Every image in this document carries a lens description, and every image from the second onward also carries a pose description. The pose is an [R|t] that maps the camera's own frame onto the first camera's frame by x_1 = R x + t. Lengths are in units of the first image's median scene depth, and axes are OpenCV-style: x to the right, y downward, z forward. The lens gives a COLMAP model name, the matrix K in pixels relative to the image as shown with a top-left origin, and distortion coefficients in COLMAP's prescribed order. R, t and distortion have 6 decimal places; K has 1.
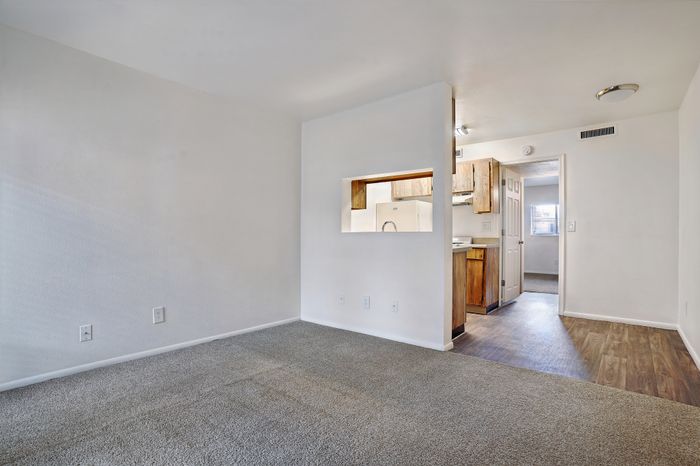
lens RADIAL K [[342.4, 0, 350.0], [0, 342.4, 233.0], [0, 0, 1]] dist [-0.032190, 0.001368]
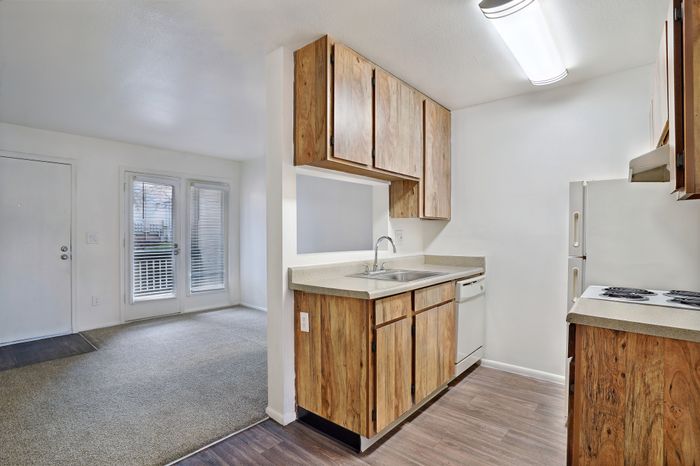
lens RADIAL K [[342.4, 0, 350.0], [0, 342.4, 233.0], [0, 0, 1]] dist [-0.032190, 0.001368]
pose [[-0.009850, -0.012680, -0.999871, 1.106214], [-0.002521, 0.999917, -0.012656, -0.042540], [0.999948, 0.002396, -0.009881, 1.286944]]
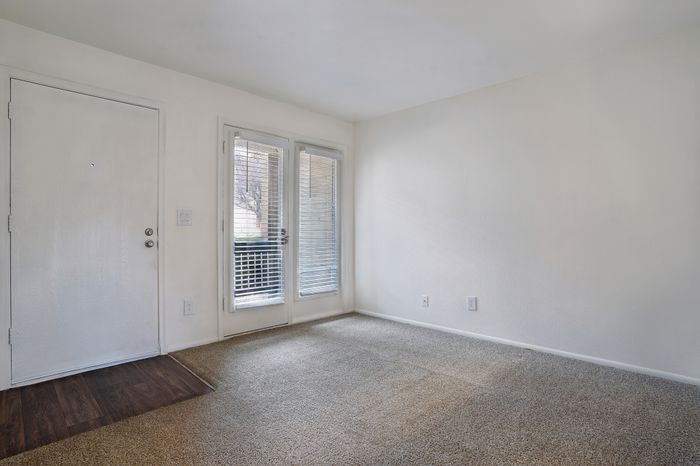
lens RADIAL K [[348.4, 0, 350.0], [0, 348.4, 233.0], [0, 0, 1]] dist [-0.059727, -0.000280]
pose [[-0.078975, -0.011594, -0.996809, 0.636680], [-0.000099, 0.999932, -0.011622, 0.024416], [0.996877, -0.000819, -0.078971, 0.718283]]
